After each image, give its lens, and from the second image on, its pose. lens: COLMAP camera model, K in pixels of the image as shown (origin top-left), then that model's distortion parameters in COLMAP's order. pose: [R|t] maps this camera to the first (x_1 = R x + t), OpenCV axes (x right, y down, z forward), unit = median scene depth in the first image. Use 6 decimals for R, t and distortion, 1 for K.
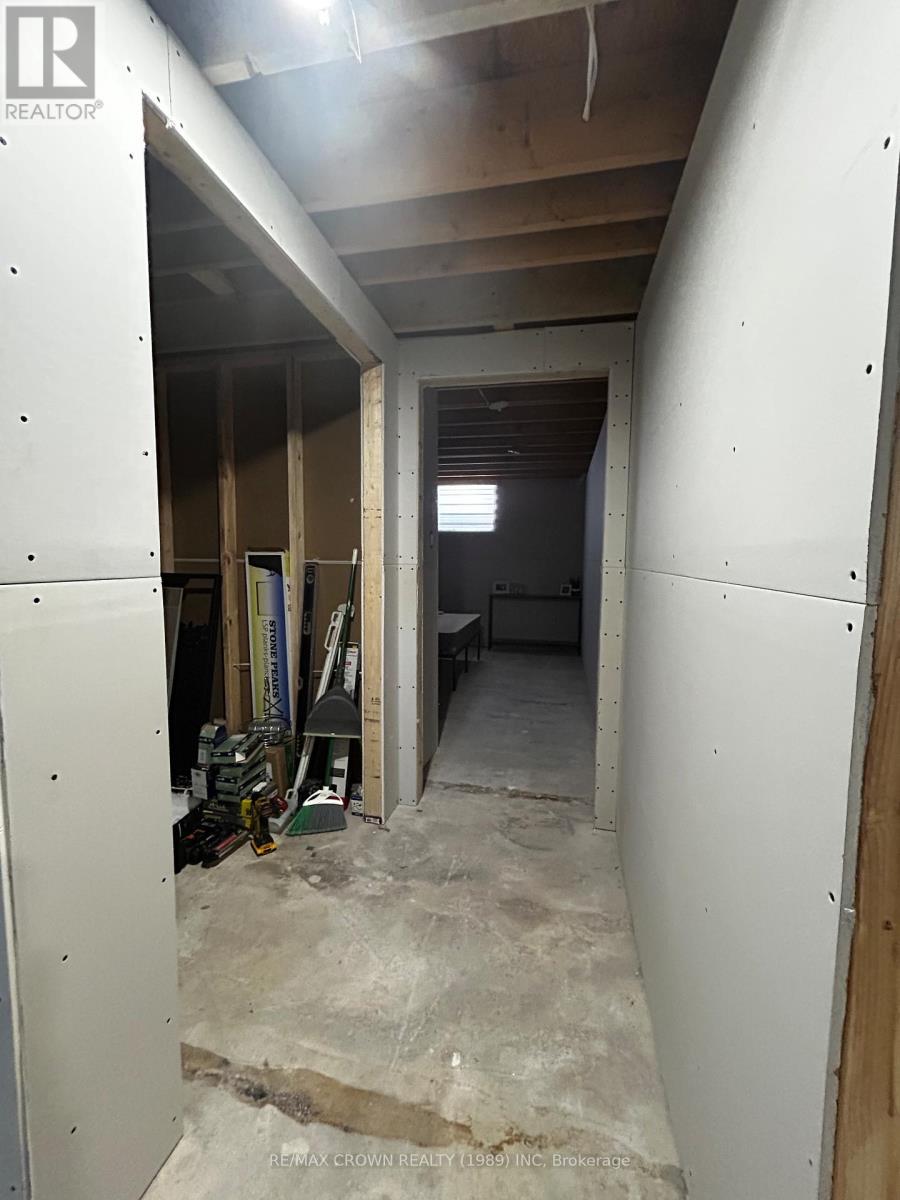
lens RADIAL K [[489.4, 0, 450.0], [0, 489.4, 600.0], [0, 0, 1]] dist [-0.000077, -0.000103]
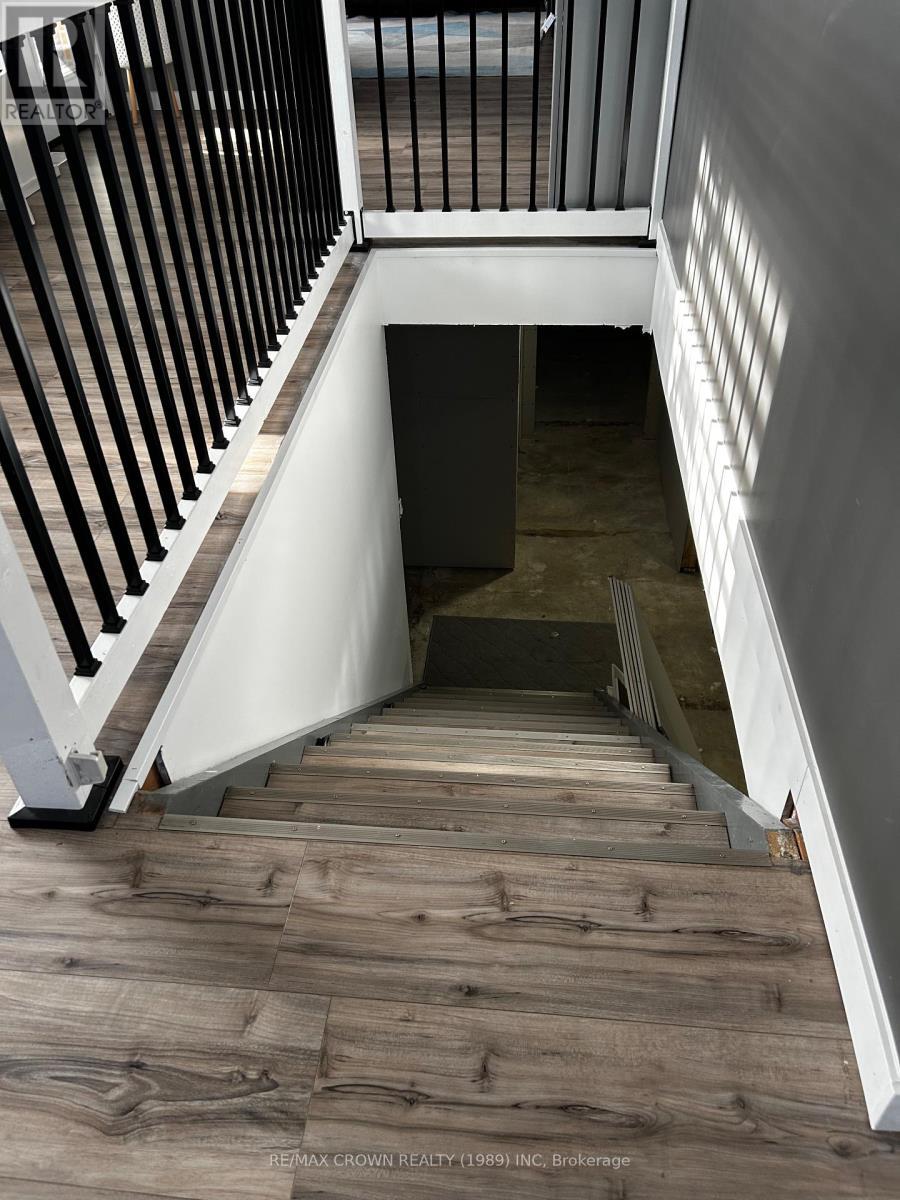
lens RADIAL K [[902.9, 0, 450.0], [0, 902.9, 600.0], [0, 0, 1]] dist [0.061672, -0.058428]
pose [[0.991103, -0.114138, 0.068468, -0.814793], [0.057640, 0.831737, 0.552169, -1.058161], [-0.119971, -0.543310, 0.830916, -2.300325]]
